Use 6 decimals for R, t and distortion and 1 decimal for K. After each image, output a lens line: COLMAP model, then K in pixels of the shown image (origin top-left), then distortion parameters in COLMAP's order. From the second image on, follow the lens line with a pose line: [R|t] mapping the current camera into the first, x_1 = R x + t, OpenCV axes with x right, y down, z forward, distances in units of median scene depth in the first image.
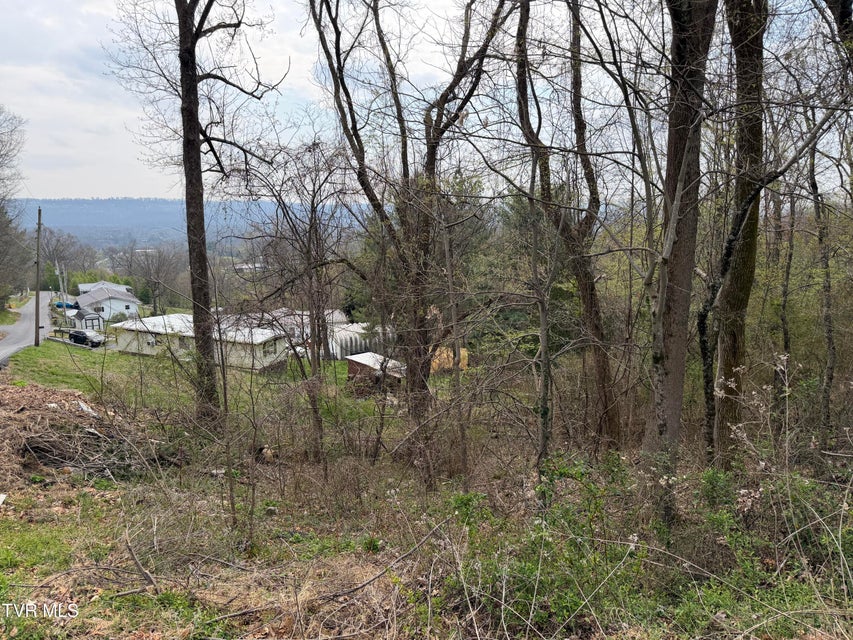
lens RADIAL K [[610.8, 0, 428.1], [0, 610.8, 317.1], [0, 0, 1]] dist [0.015671, -0.029809]
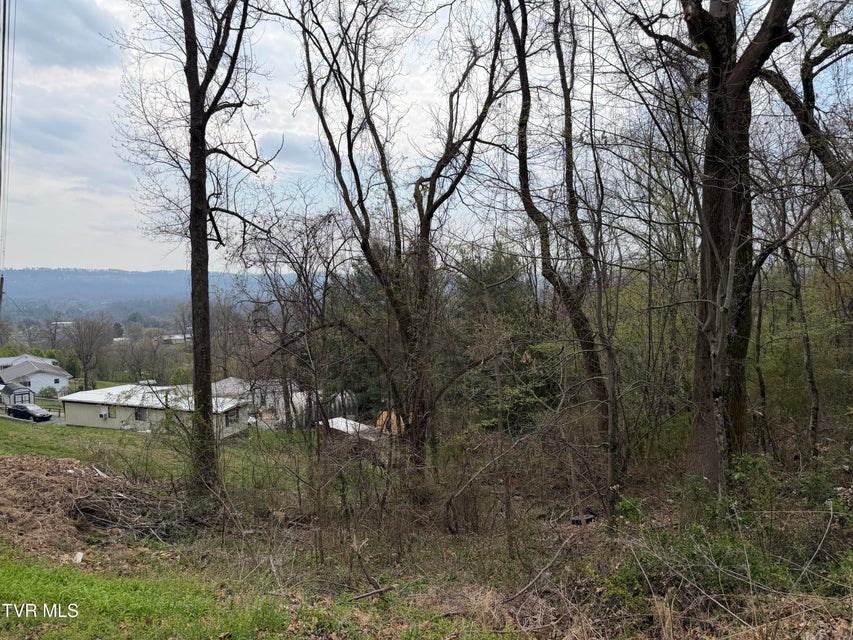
lens RADIAL K [[610.8, 0, 424.6], [0, 610.8, 322.5], [0, 0, 1]] dist [0.015671, -0.029809]
pose [[0.992716, -0.009434, 0.120112, -0.118950], [0.022048, 0.994320, -0.104126, 0.015253], [-0.118447, 0.106016, 0.987285, -0.045060]]
